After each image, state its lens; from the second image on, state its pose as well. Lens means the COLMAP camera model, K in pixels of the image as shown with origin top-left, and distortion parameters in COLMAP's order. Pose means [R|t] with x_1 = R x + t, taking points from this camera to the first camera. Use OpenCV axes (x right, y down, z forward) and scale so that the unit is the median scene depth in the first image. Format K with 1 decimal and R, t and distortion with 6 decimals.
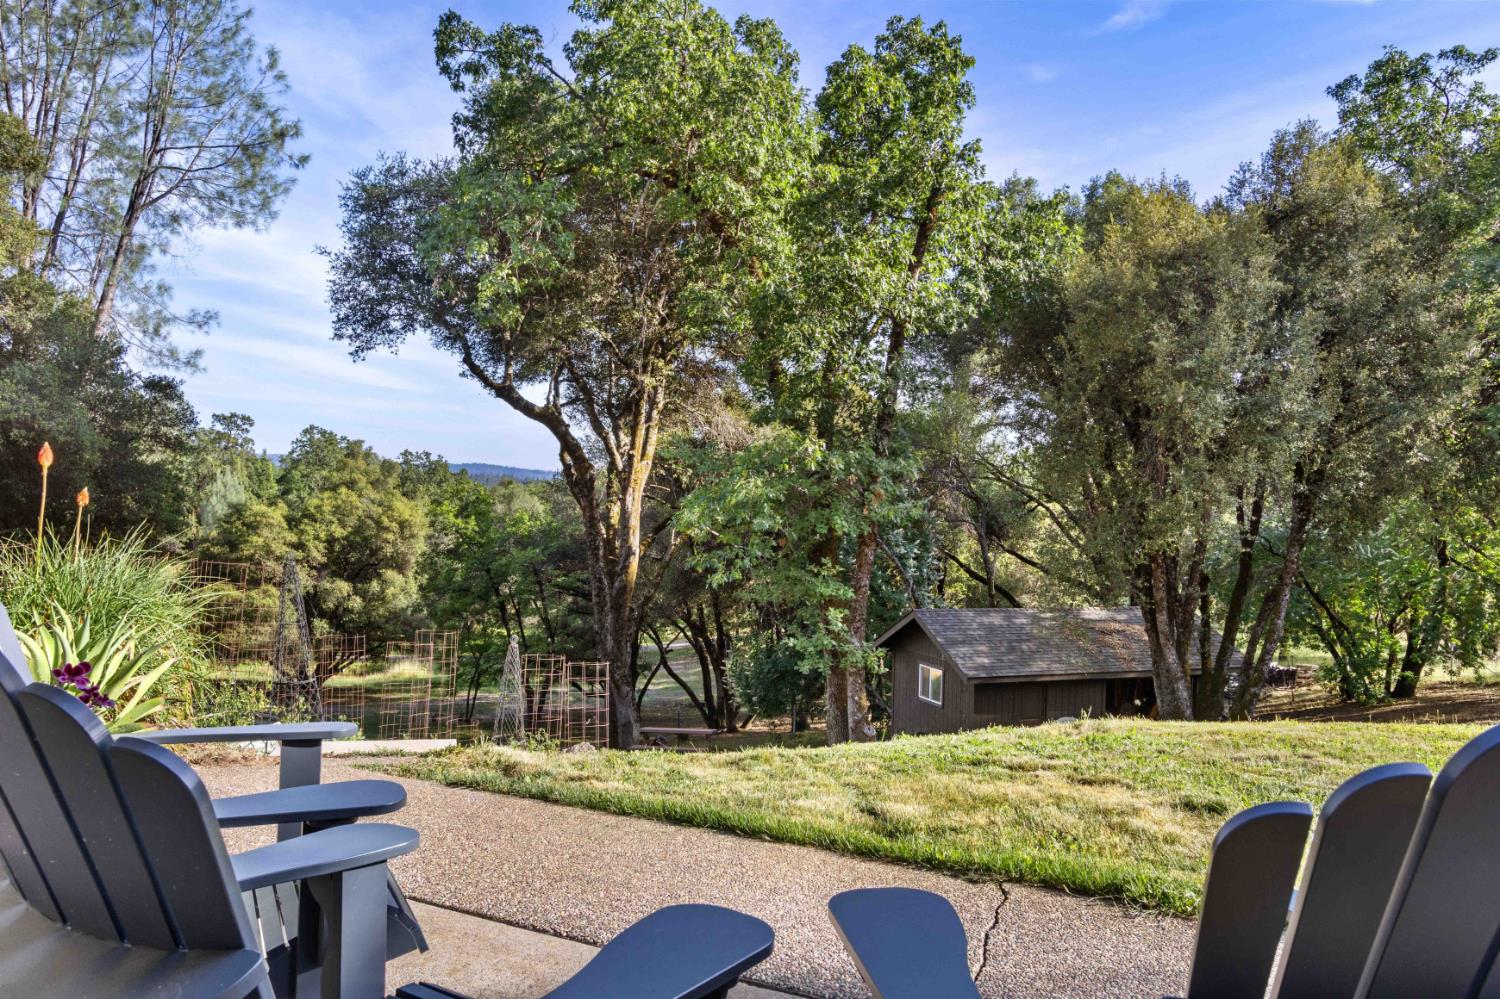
lens RADIAL K [[1120.6, 0, 731.1], [0, 1120.6, 497.1], [0, 0, 1]] dist [0.008844, 0.000482]
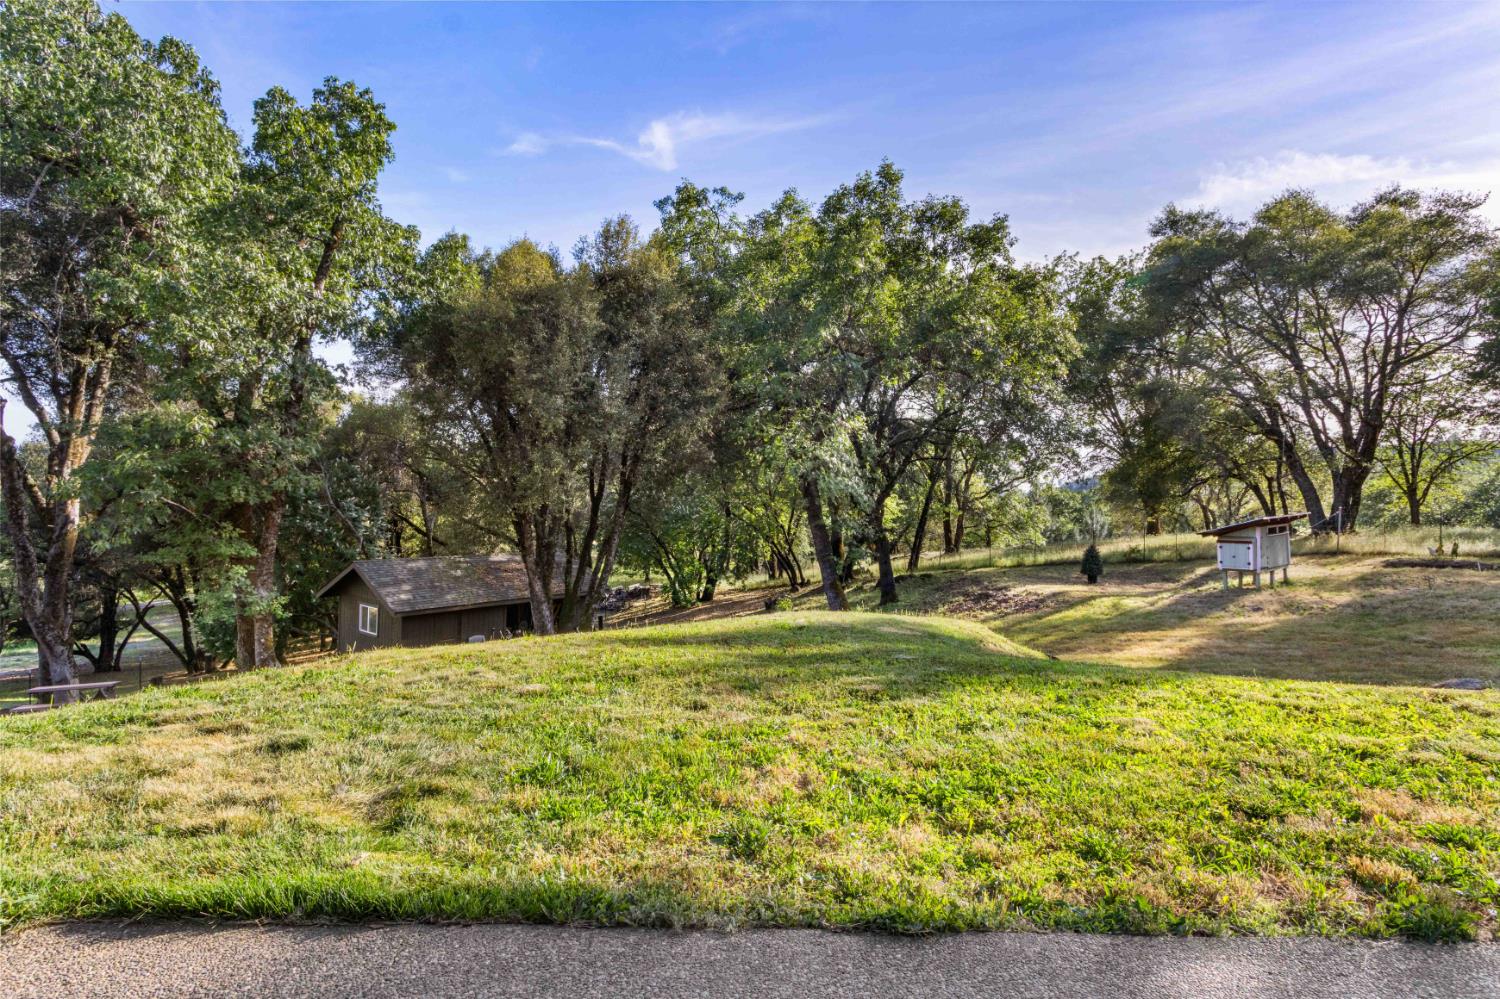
lens RADIAL K [[804.7, 0, 719.6], [0, 804.7, 495.4], [0, 0, 1]] dist [0.007317, -0.000334]
pose [[0.863765, -0.006397, 0.503854, 0.060583], [-0.006453, 0.999697, 0.023756, 0.002354], [-0.503853, -0.023772, 0.863462, 0.018911]]
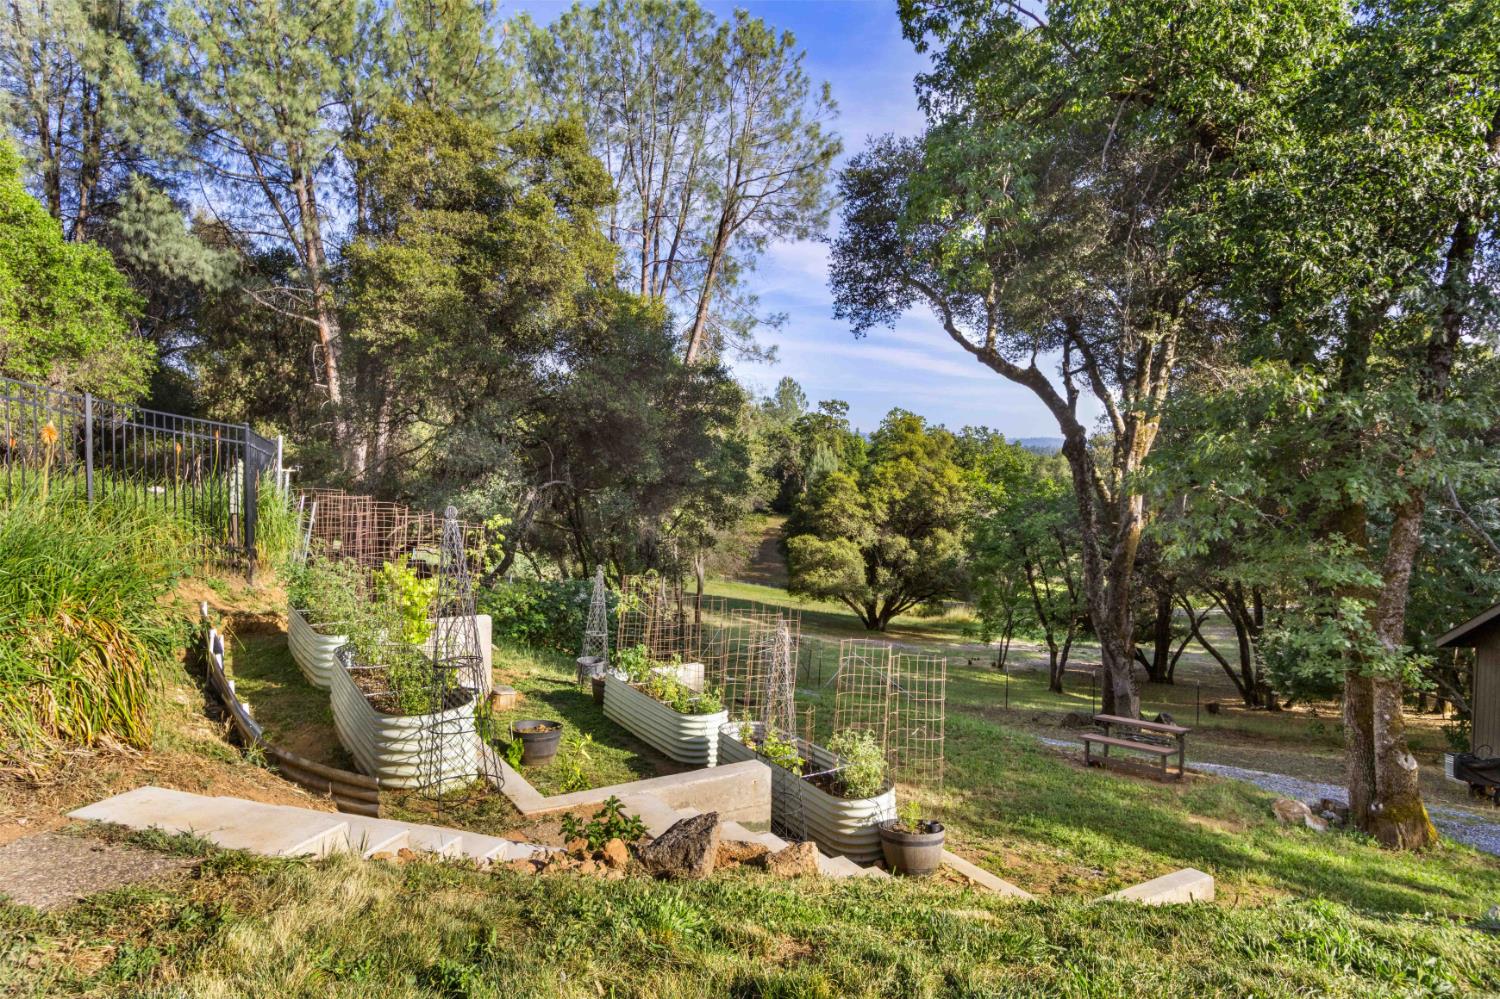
lens RADIAL K [[946.5, 0, 739.8], [0, 946.5, 494.9], [0, 0, 1]] dist [0.005001, 0.003023]
pose [[0.859437, 0.010456, -0.511136, 0.037548], [0.004647, 0.999590, 0.028262, 0.004674], [0.511221, -0.026664, 0.859035, 0.134523]]
